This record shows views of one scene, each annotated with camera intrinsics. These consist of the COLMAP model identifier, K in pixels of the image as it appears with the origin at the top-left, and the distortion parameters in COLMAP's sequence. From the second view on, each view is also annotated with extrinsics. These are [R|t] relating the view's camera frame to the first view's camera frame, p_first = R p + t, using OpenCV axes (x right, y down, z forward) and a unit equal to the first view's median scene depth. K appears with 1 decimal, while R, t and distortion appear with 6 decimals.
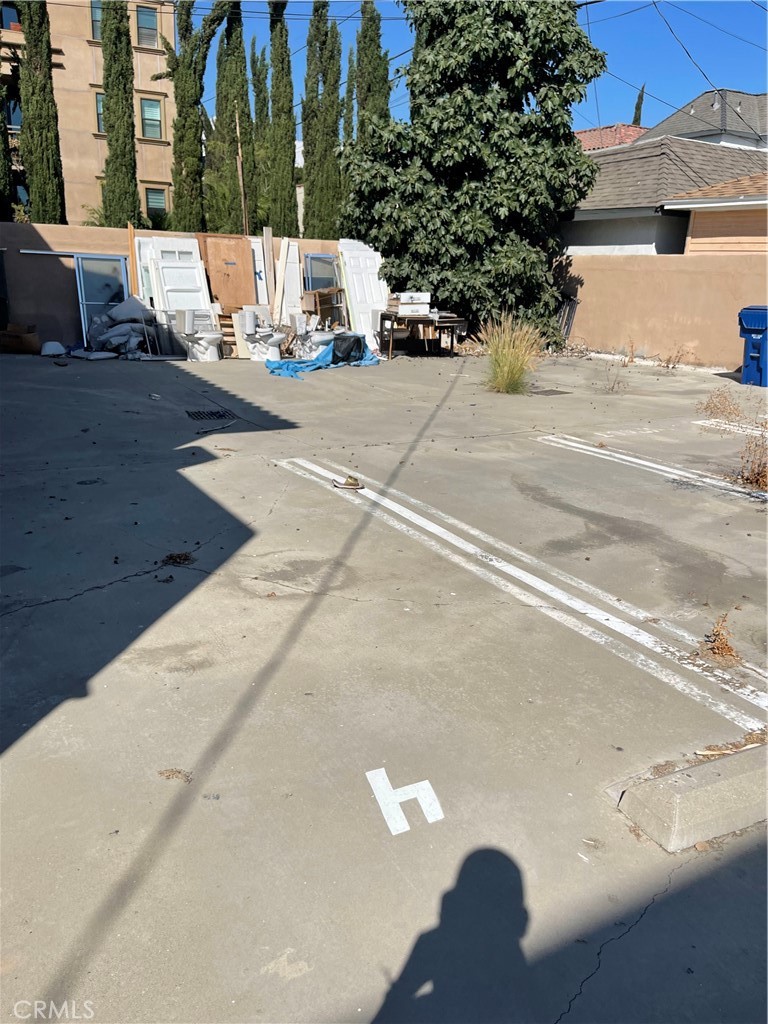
lens RADIAL K [[772.3, 0, 386.1], [0, 772.3, 511.1], [0, 0, 1]] dist [0.085216, -0.101520]
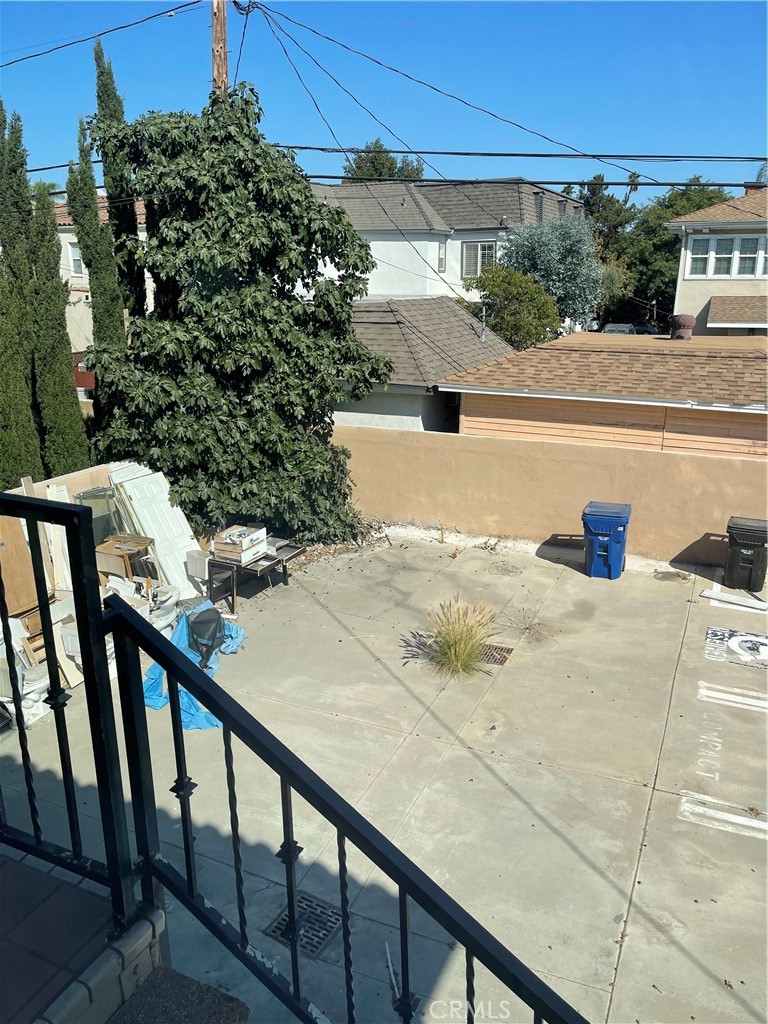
lens RADIAL K [[772.3, 0, 386.1], [0, 772.3, 511.1], [0, 0, 1]] dist [0.085216, -0.101520]
pose [[0.807302, -0.201810, 0.554560, -0.285407], [0.201768, 0.977470, 0.061988, -0.307690], [-0.554576, 0.061849, 0.829832, 0.216954]]
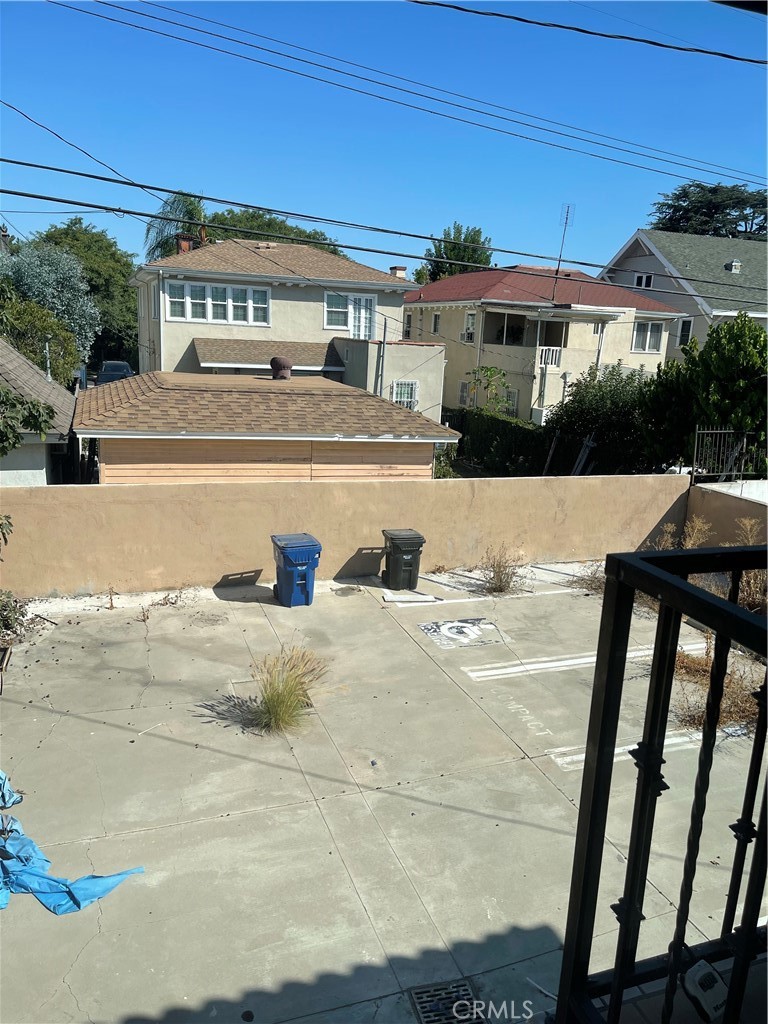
lens RADIAL K [[772.3, 0, 386.1], [0, 772.3, 511.1], [0, 0, 1]] dist [0.085216, -0.101520]
pose [[0.166636, -0.248215, 0.954265, -0.445502], [0.253556, 0.946037, 0.201798, -0.394940], [-0.952860, 0.208333, 0.220580, 0.491534]]
